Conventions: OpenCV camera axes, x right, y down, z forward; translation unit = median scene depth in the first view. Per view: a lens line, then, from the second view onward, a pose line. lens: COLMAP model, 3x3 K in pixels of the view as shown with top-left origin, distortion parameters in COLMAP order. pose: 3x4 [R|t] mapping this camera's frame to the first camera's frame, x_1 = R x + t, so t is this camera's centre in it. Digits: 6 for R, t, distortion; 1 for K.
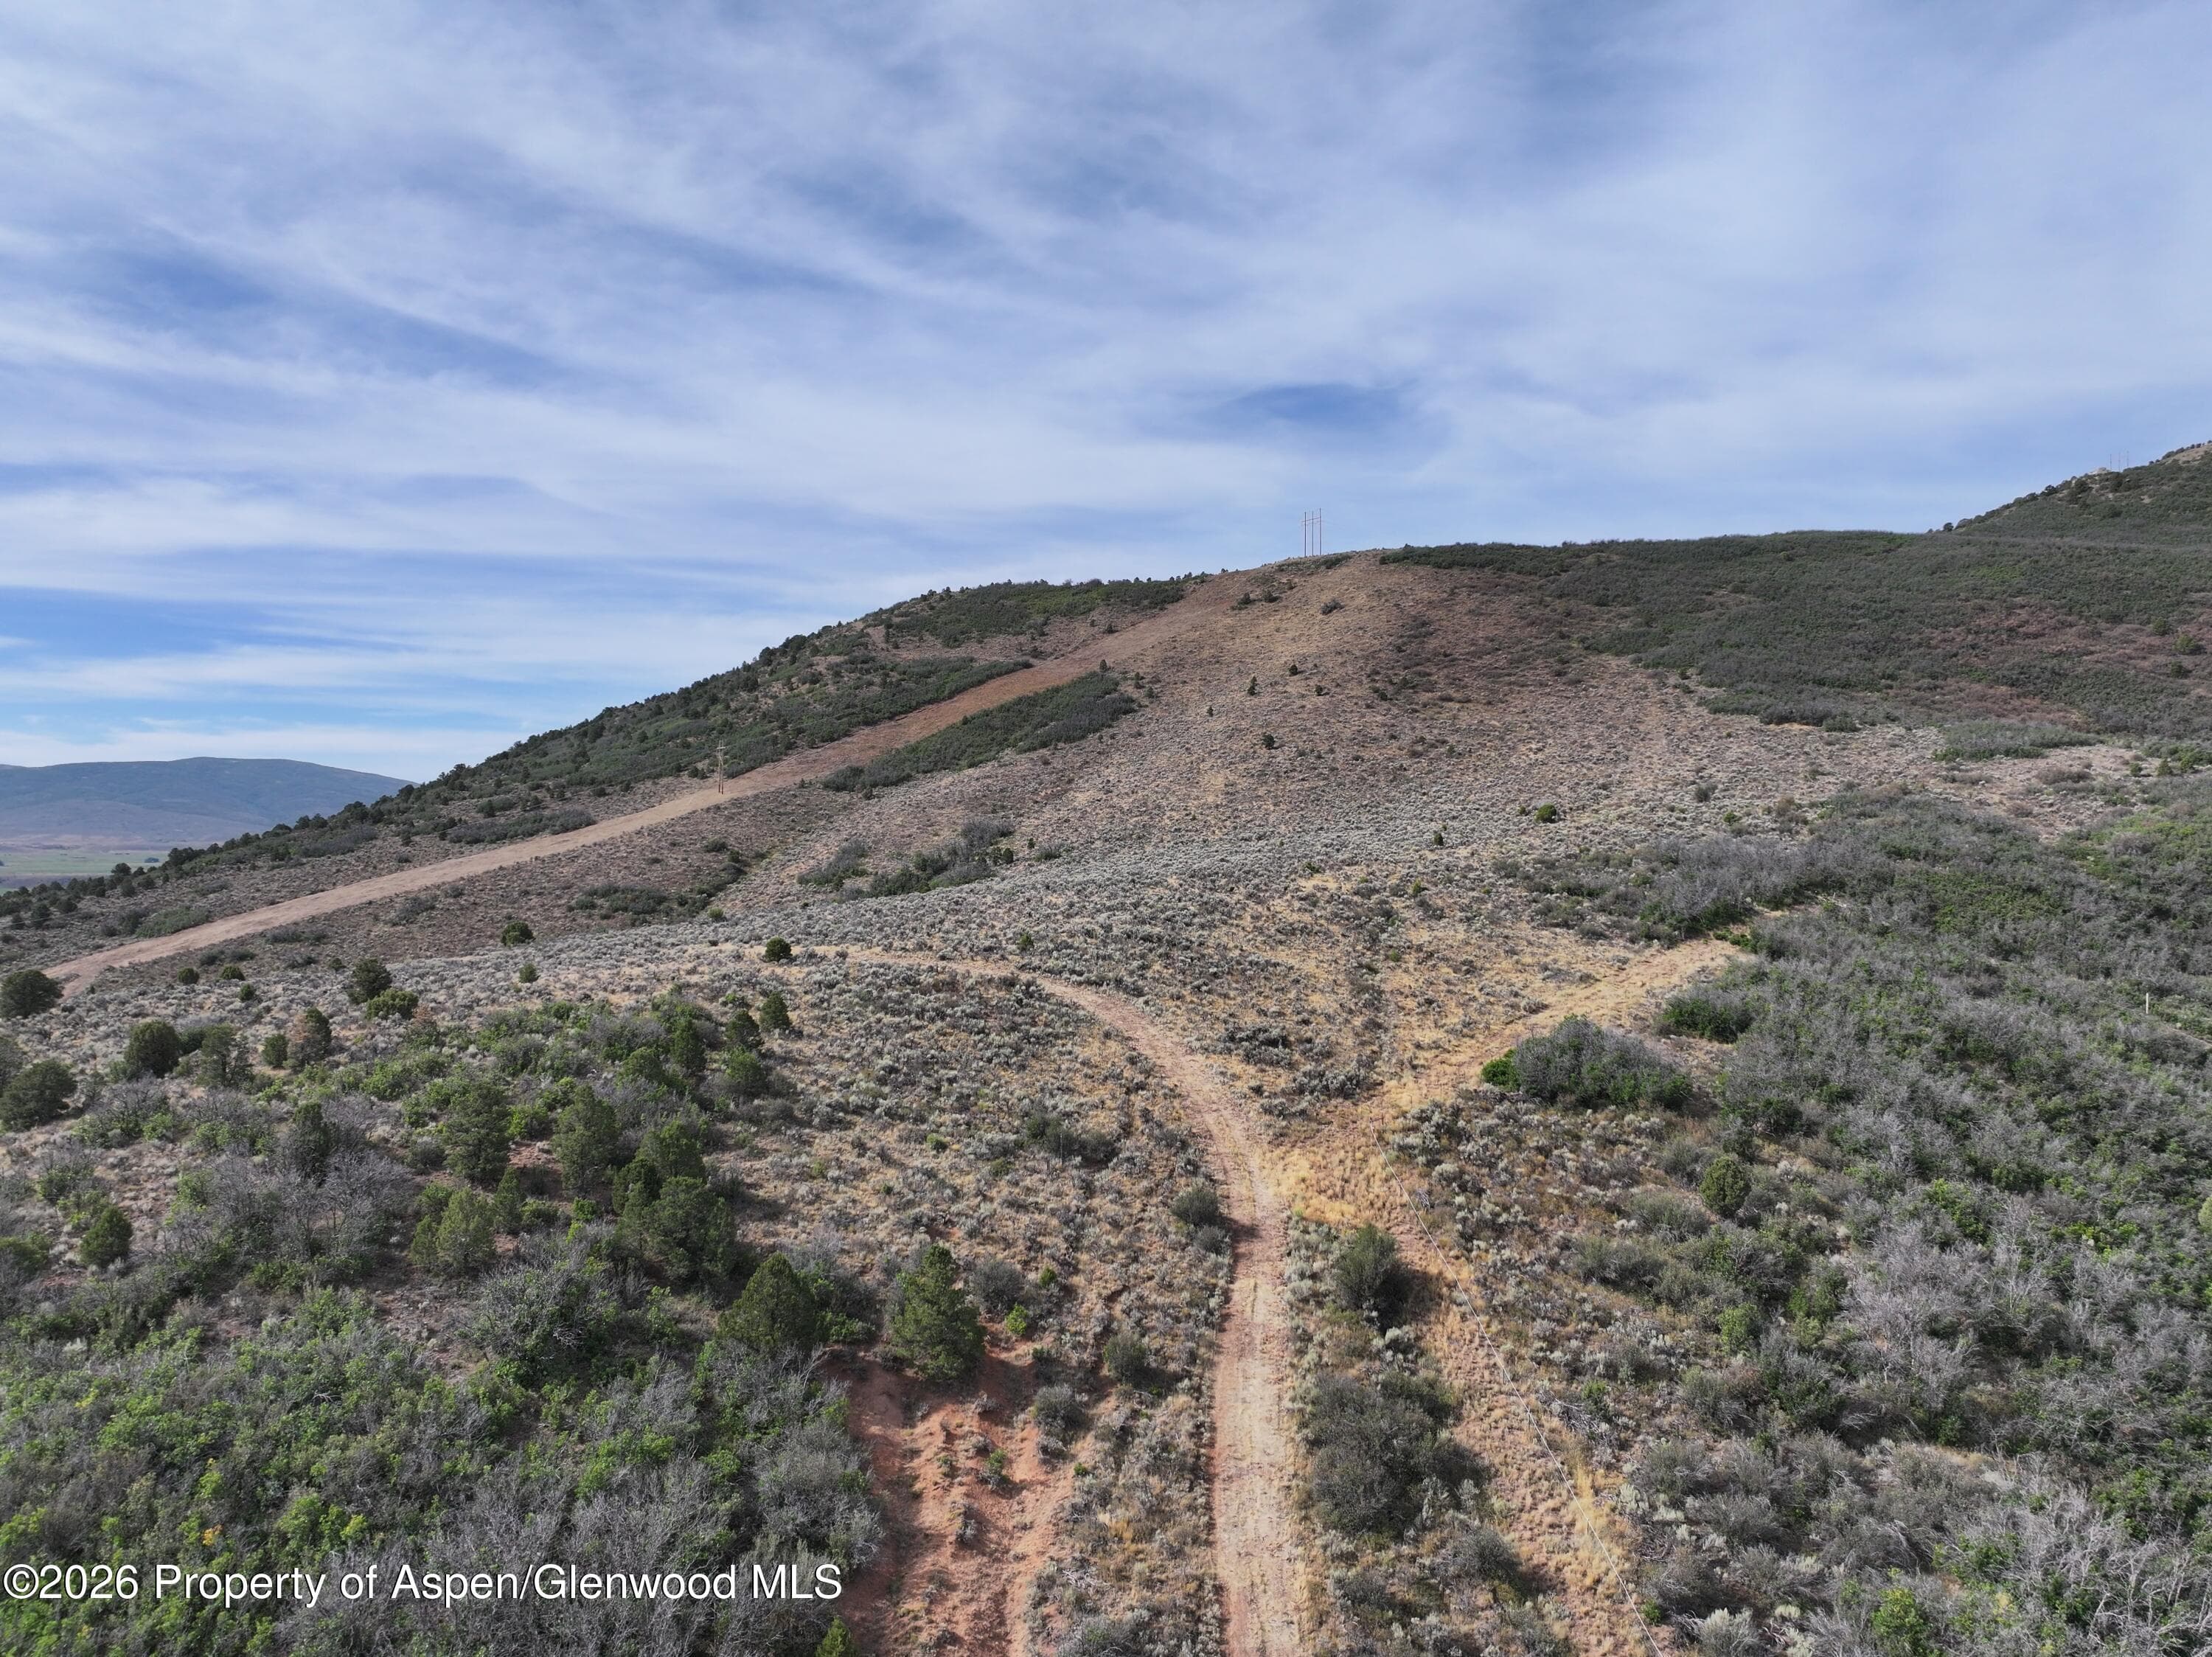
lens RADIAL K [[1562.4, 0, 1116.6], [0, 1562.4, 823.8], [0, 0, 1]] dist [0.003577, 0.013073]
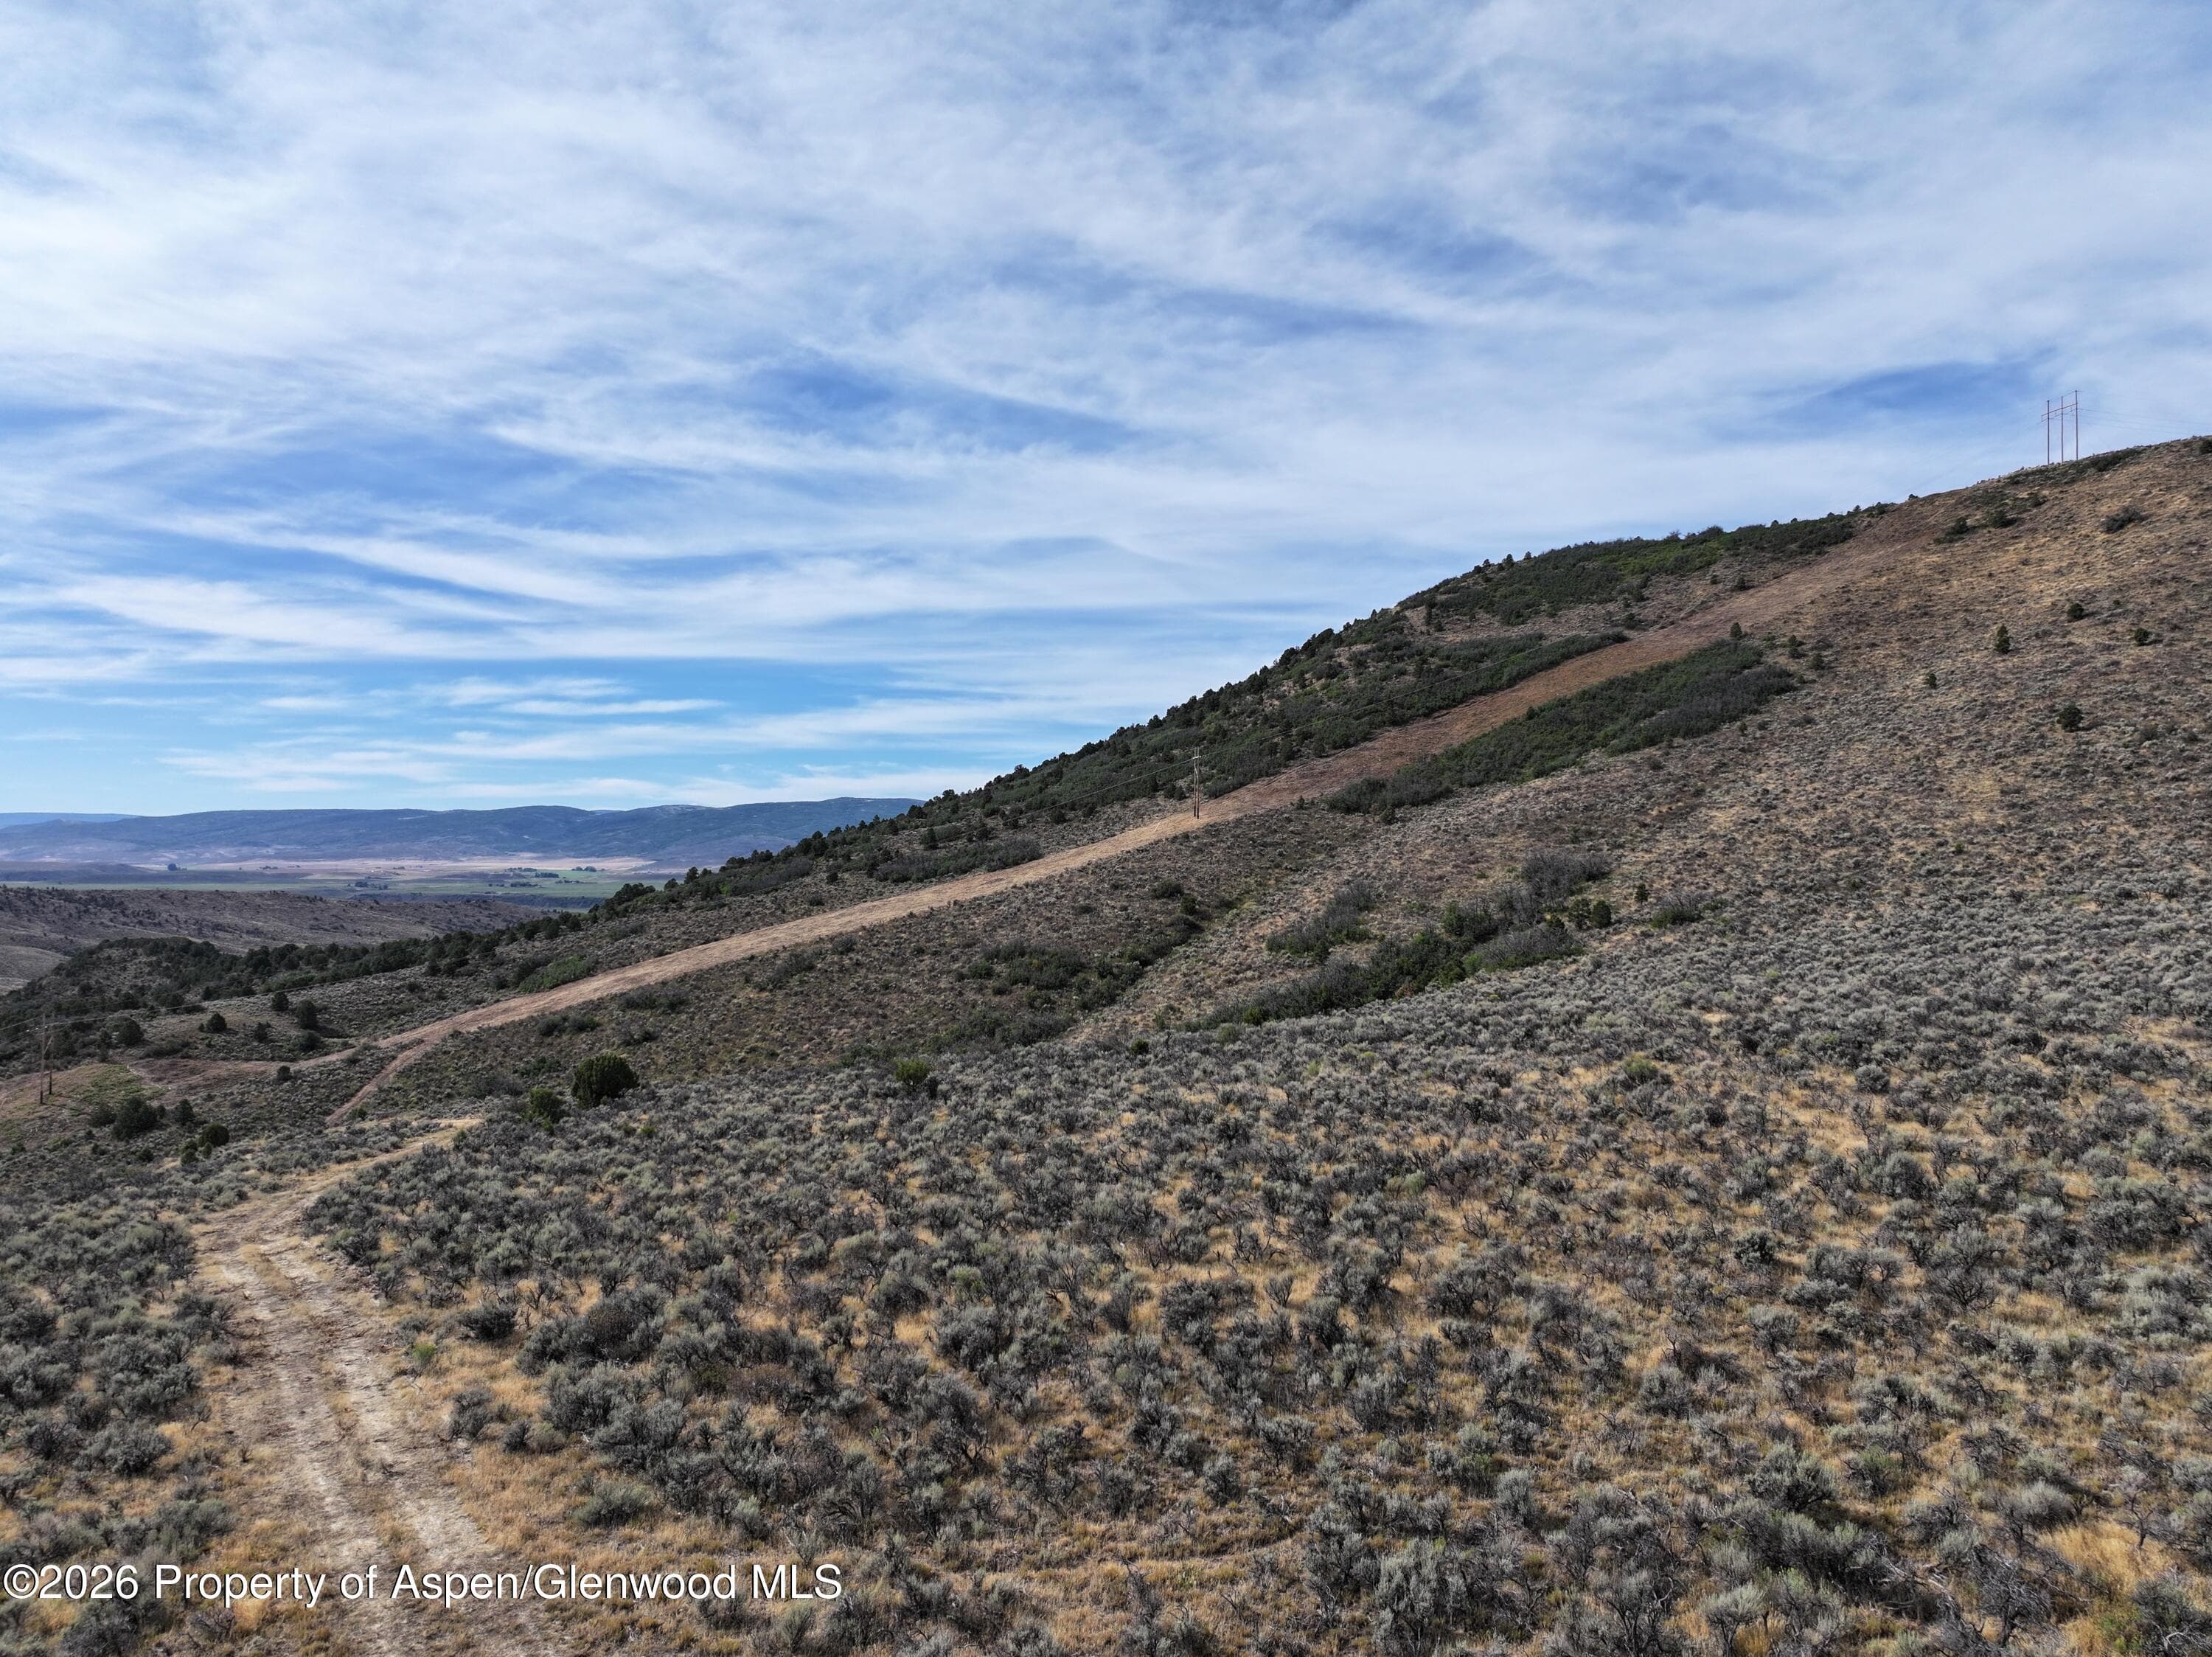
lens RADIAL K [[1562.4, 0, 1114.8], [0, 1562.4, 836.1], [0, 0, 1]] dist [0.003577, 0.013073]
pose [[0.936327, -0.003490, -0.351113, -0.026067], [-0.001272, 0.999910, -0.013332, -0.000498], [0.351128, 0.012930, 0.936238, 0.282504]]
